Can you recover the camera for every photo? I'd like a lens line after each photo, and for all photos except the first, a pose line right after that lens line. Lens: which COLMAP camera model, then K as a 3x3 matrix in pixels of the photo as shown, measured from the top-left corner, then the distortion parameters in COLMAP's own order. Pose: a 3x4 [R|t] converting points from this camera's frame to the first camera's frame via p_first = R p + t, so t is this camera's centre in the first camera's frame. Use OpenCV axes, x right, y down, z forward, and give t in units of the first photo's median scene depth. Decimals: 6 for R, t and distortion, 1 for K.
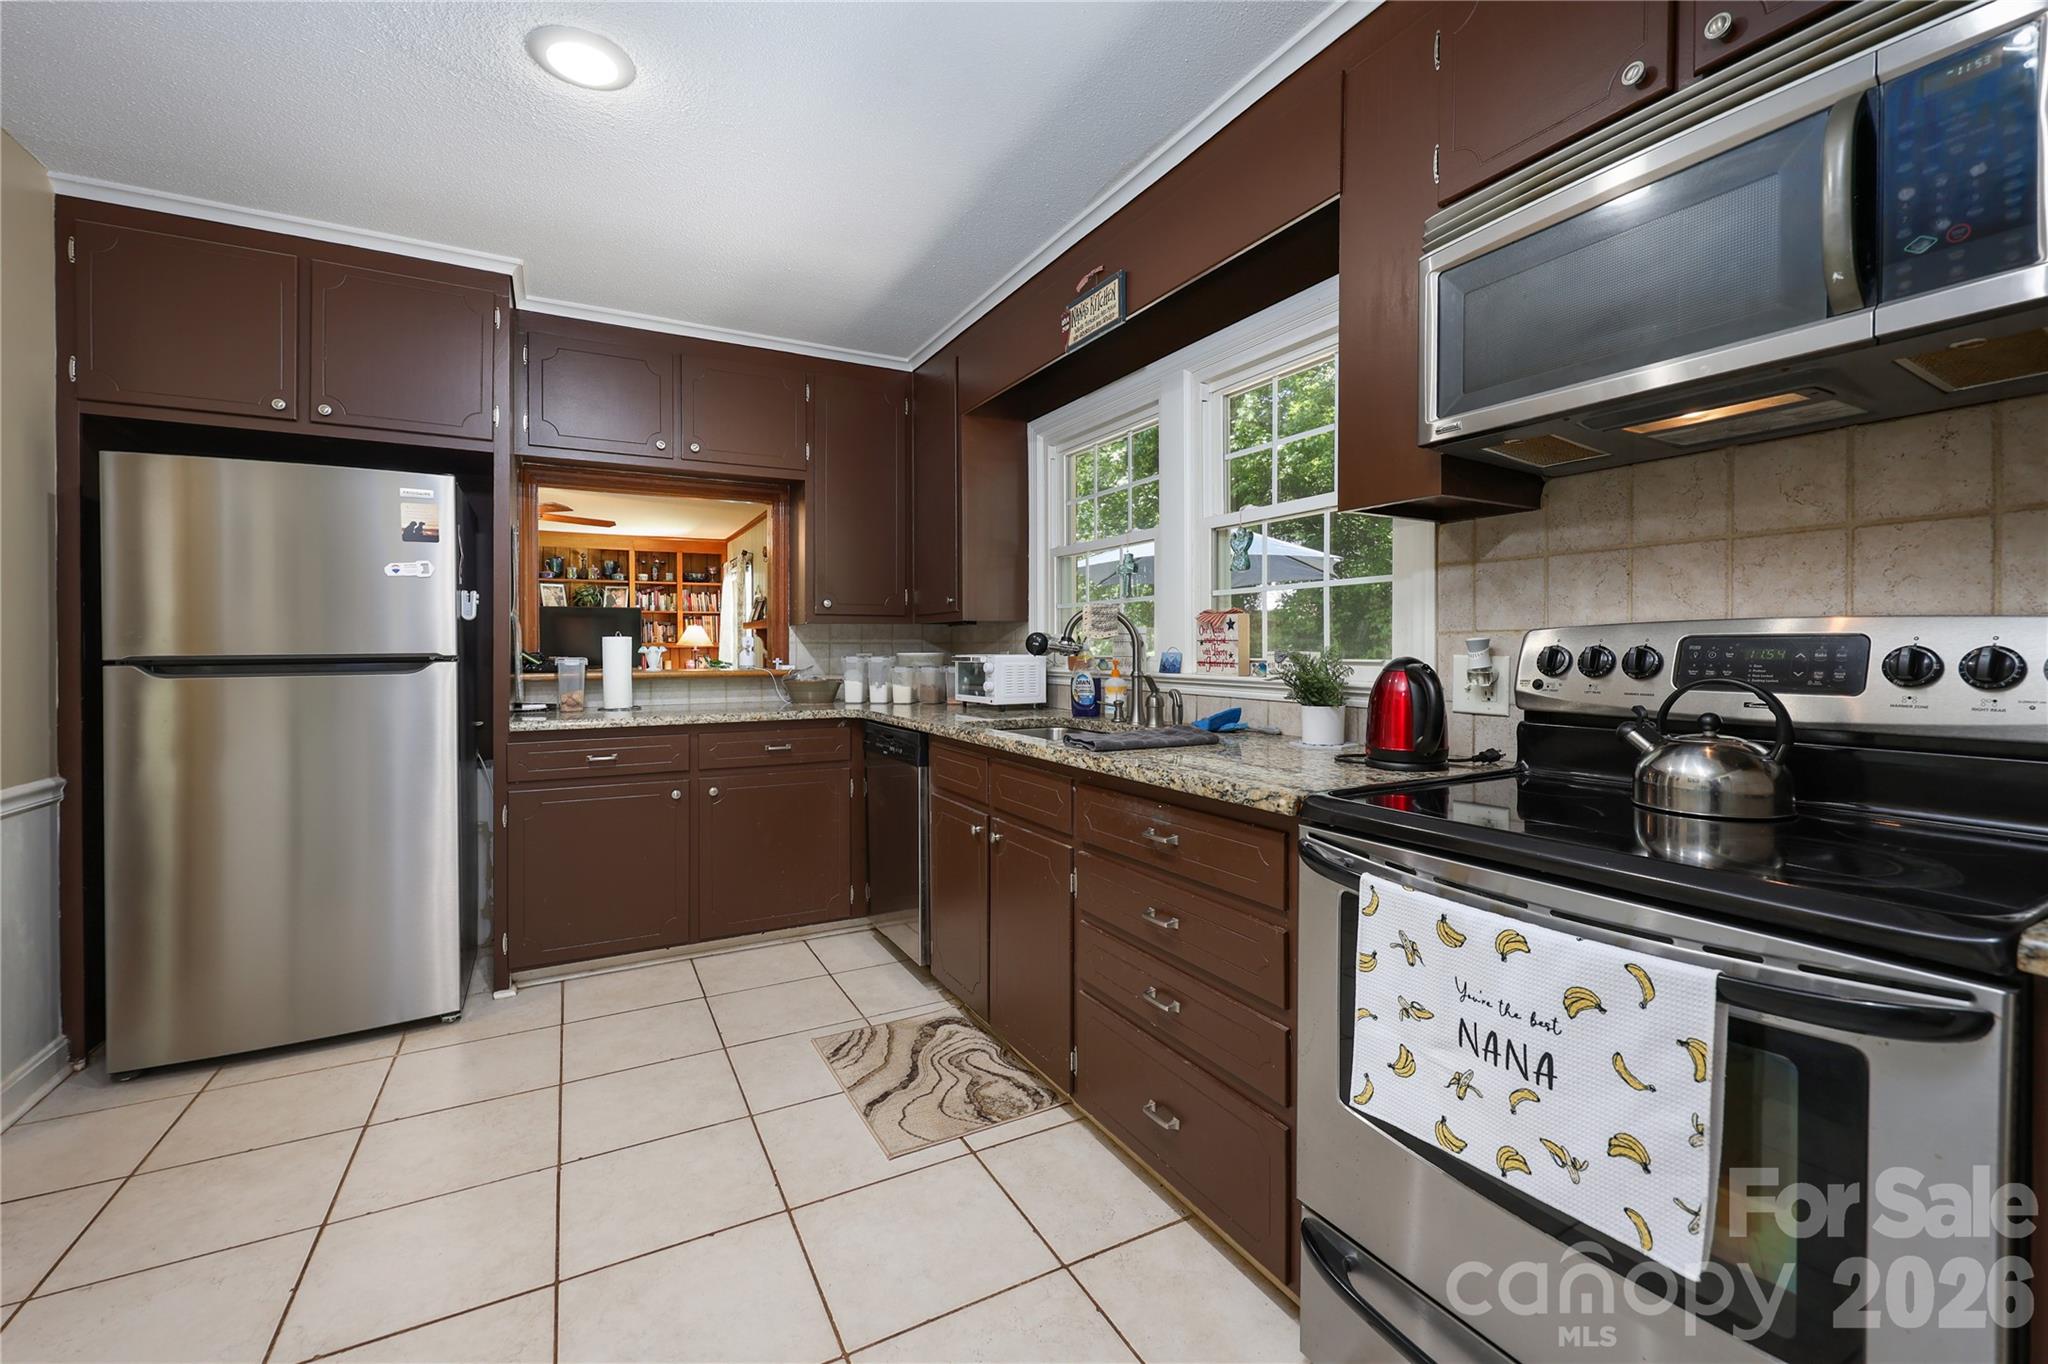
lens RADIAL K [[848.1, 0, 1037.3], [0, 848.1, 651.6], [0, 0, 1]] dist [-0.006567, 0.001185]
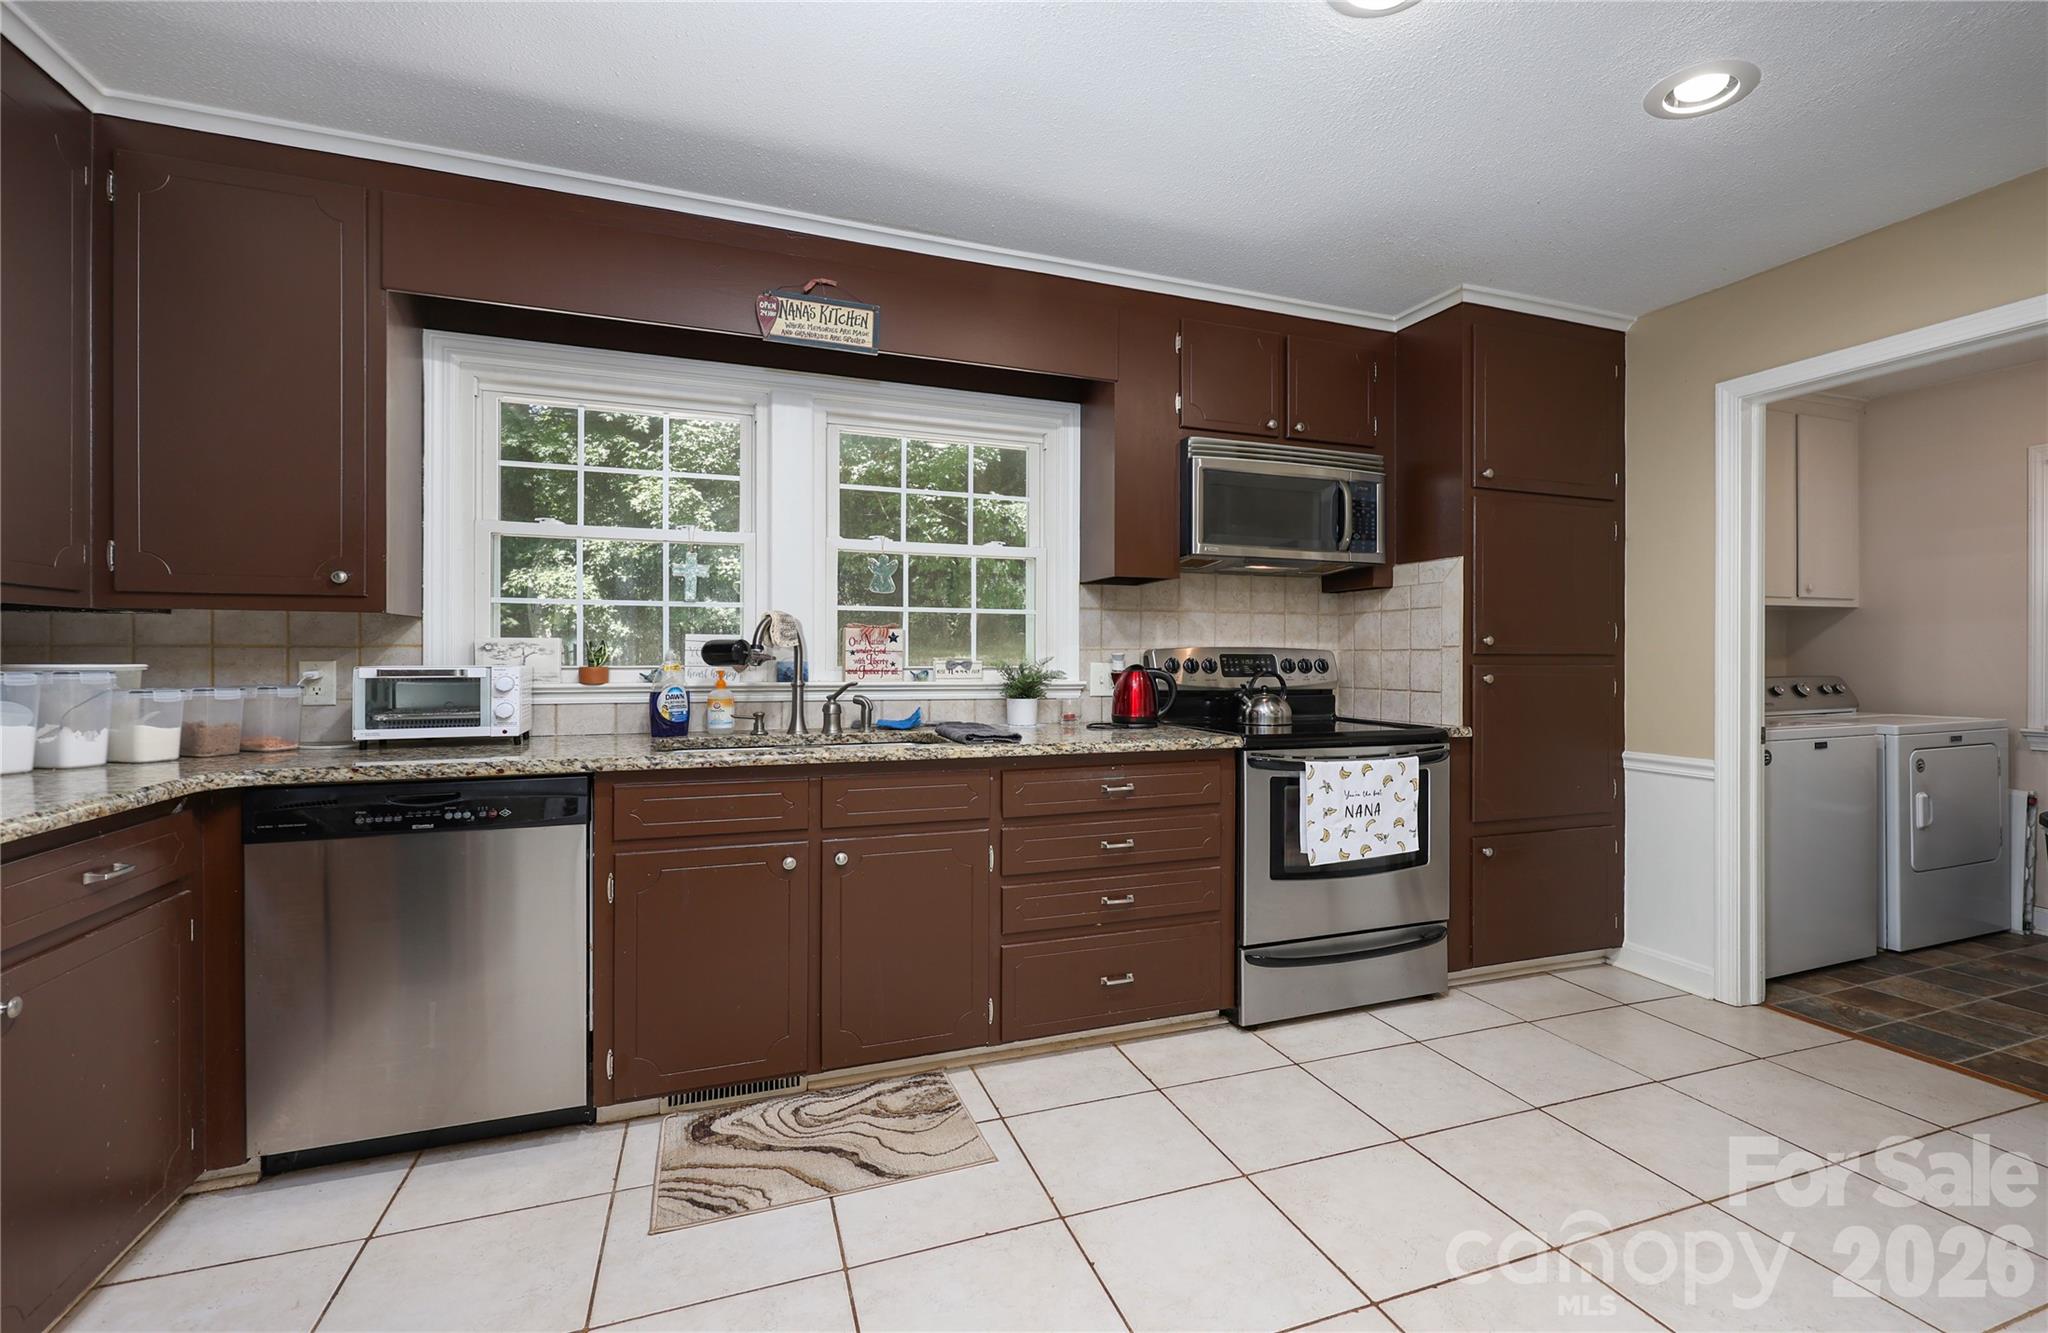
lens RADIAL K [[843.9, 0, 1032.8], [0, 843.9, 658.8], [0, 0, 1]] dist [-0.003032, -0.000194]
pose [[0.203662, -0.000306, 0.979041, -0.971871], [0.000306, 1.000000, 0.000249, -0.003566], [-0.979041, 0.000249, 0.203662, 0.631448]]
